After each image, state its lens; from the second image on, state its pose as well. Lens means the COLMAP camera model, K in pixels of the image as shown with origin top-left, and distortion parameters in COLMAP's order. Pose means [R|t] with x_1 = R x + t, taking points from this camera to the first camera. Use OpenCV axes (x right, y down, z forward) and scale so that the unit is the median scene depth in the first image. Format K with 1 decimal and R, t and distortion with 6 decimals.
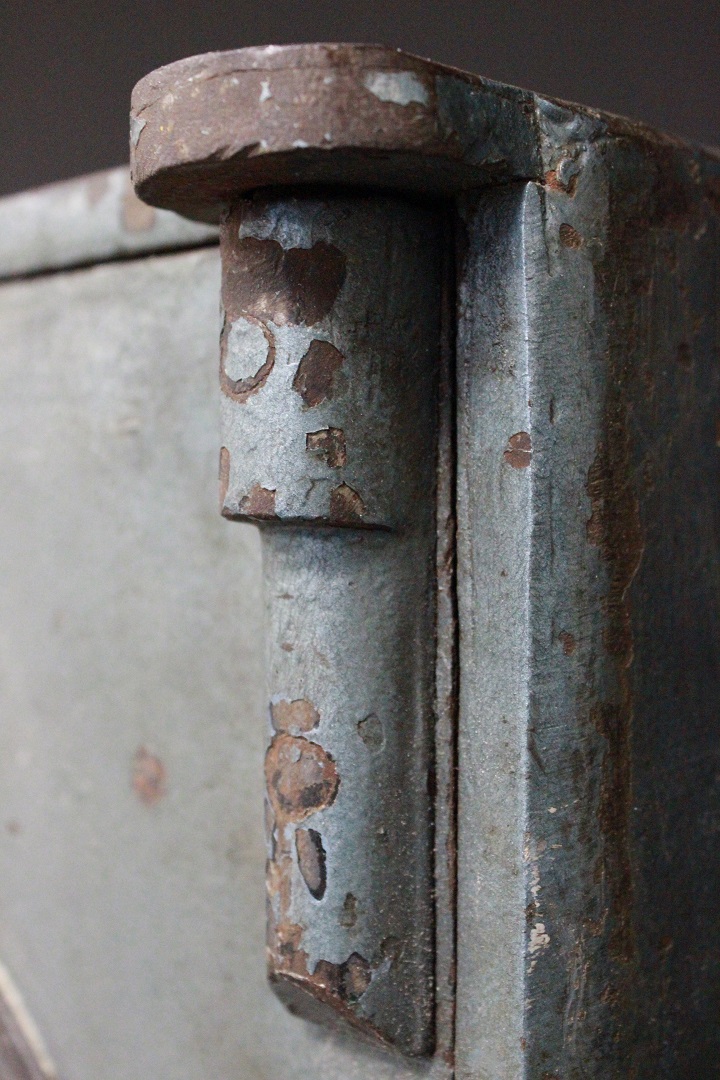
lens RADIAL K [[1501.7, 0, 364.4], [0, 1501.7, 538.7], [0, 0, 1]] dist [-0.063251, 0.000000]
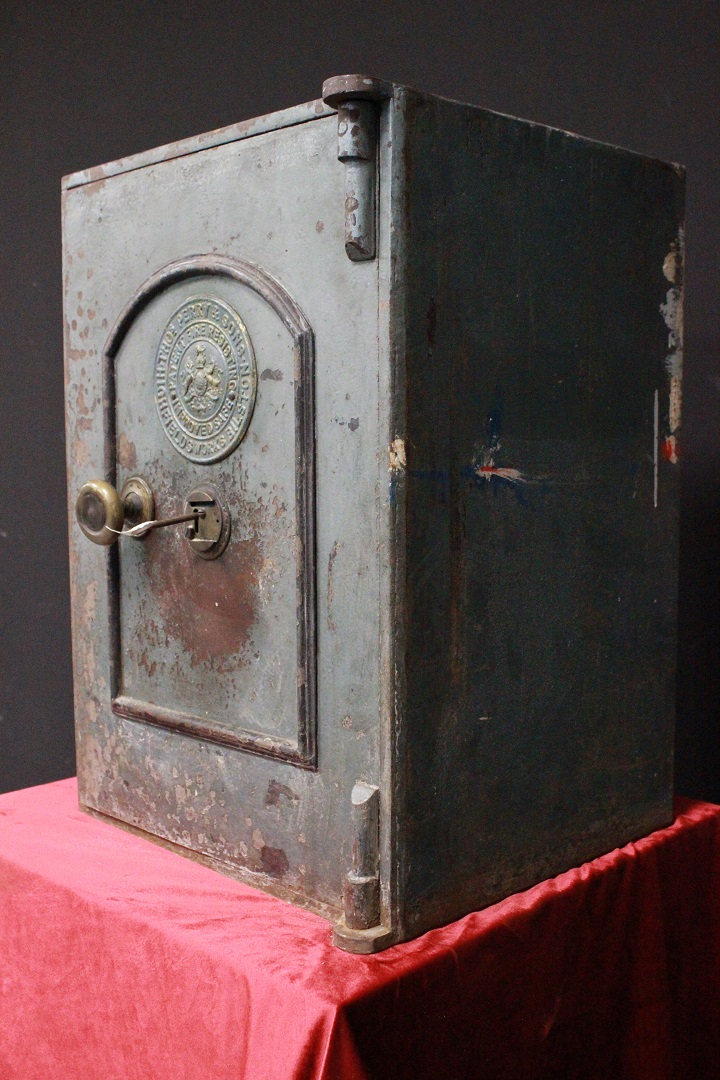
lens RADIAL K [[1197.7, 0, 358.3], [0, 1197.7, 539.7], [0, 0, 1]] dist [-0.086845, 0.000000]
pose [[0.999365, 0.008029, -0.034705, 0.151944], [-0.005929, 0.998170, 0.060182, 1.178208], [0.035125, -0.059938, 0.997584, -3.631155]]
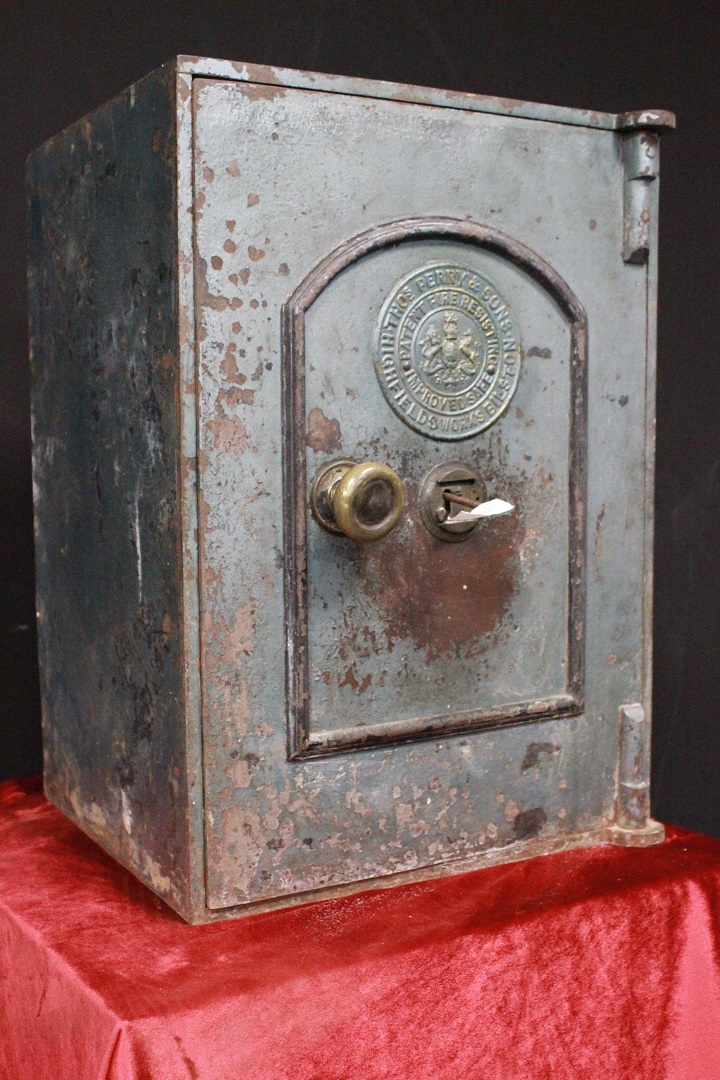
lens RADIAL K [[1311.0, 0, 359.7], [0, 1311.0, 543.8], [0, 0, 1]] dist [-0.070071, 0.000000]
pose [[0.289404, -0.080470, 0.953819, -6.295387], [0.039161, 0.996621, 0.072199, 1.185285], [-0.956406, 0.016458, 0.291577, 0.565046]]
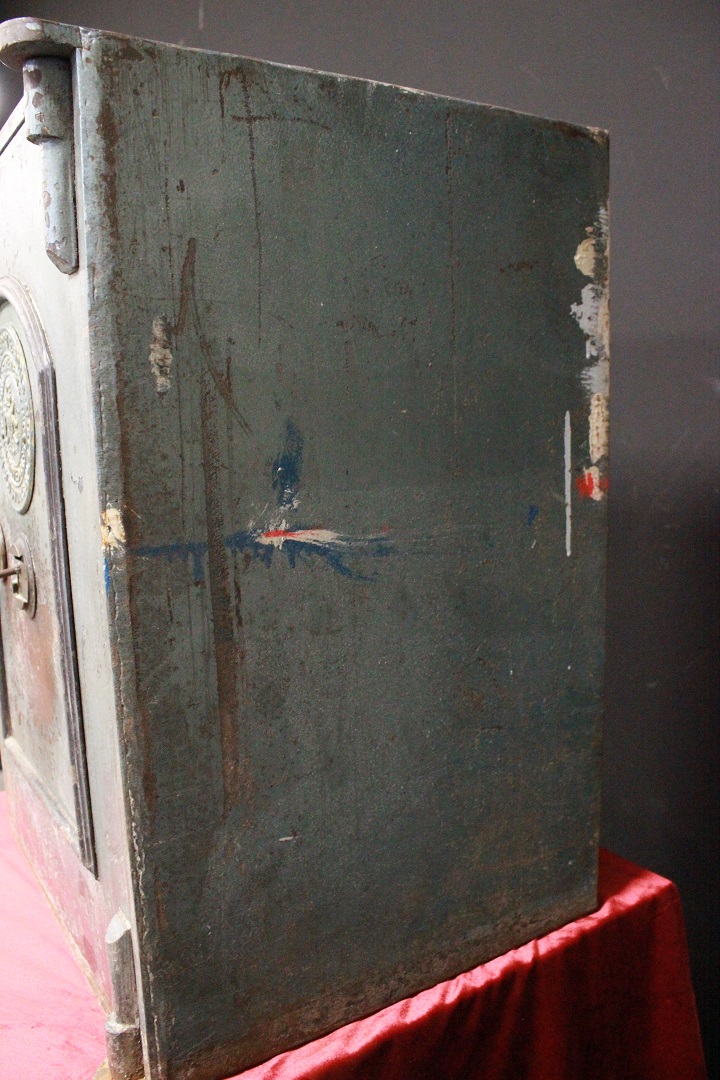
lens RADIAL K [[883.5, 0, 359.9], [0, 883.5, 536.5], [0, 0, 1]] dist [-0.146017, 0.102860]
pose [[0.969536, 0.019605, -0.244161, 1.478209], [0.010085, 0.992752, 0.119758, 0.849825], [0.244740, -0.118572, 0.962311, -1.266945]]
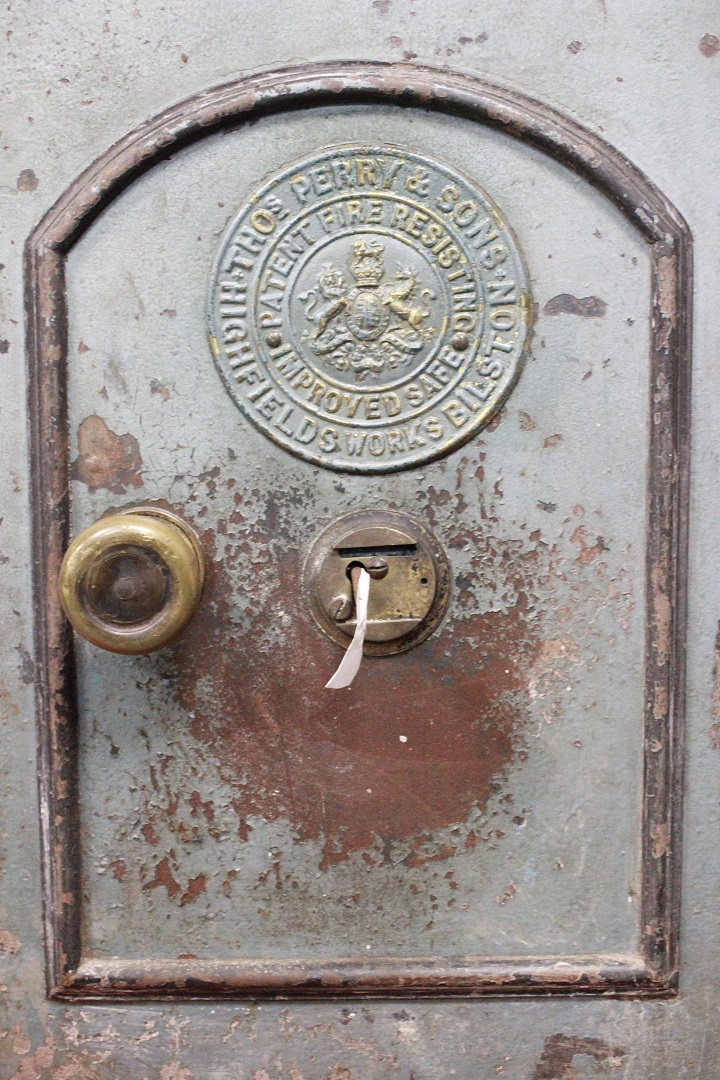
lens RADIAL K [[1527.8, 0, 354.7], [0, 1527.8, 544.8], [0, 0, 1]] dist [-0.030954, 0.000000]
pose [[0.746816, -0.069465, 0.661393, -3.179920], [0.024616, 0.996736, 0.076890, 1.055577], [-0.664575, -0.041142, 0.746088, -0.849623]]
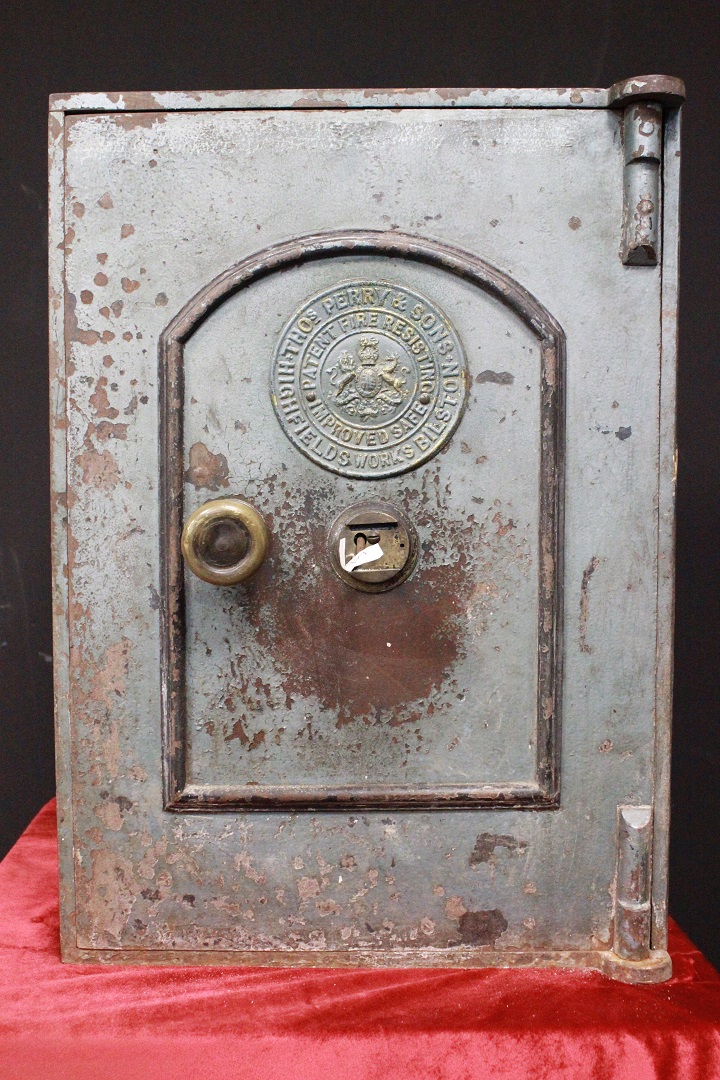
lens RADIAL K [[1252.5, 0, 359.0], [0, 1252.5, 539.9], [0, 0, 1]] dist [-0.069007, 0.000000]
pose [[0.736314, -0.031859, 0.675889, -4.042860], [0.018109, 0.999461, 0.027382, 1.266578], [-0.676397, -0.007922, 0.736494, -1.692995]]
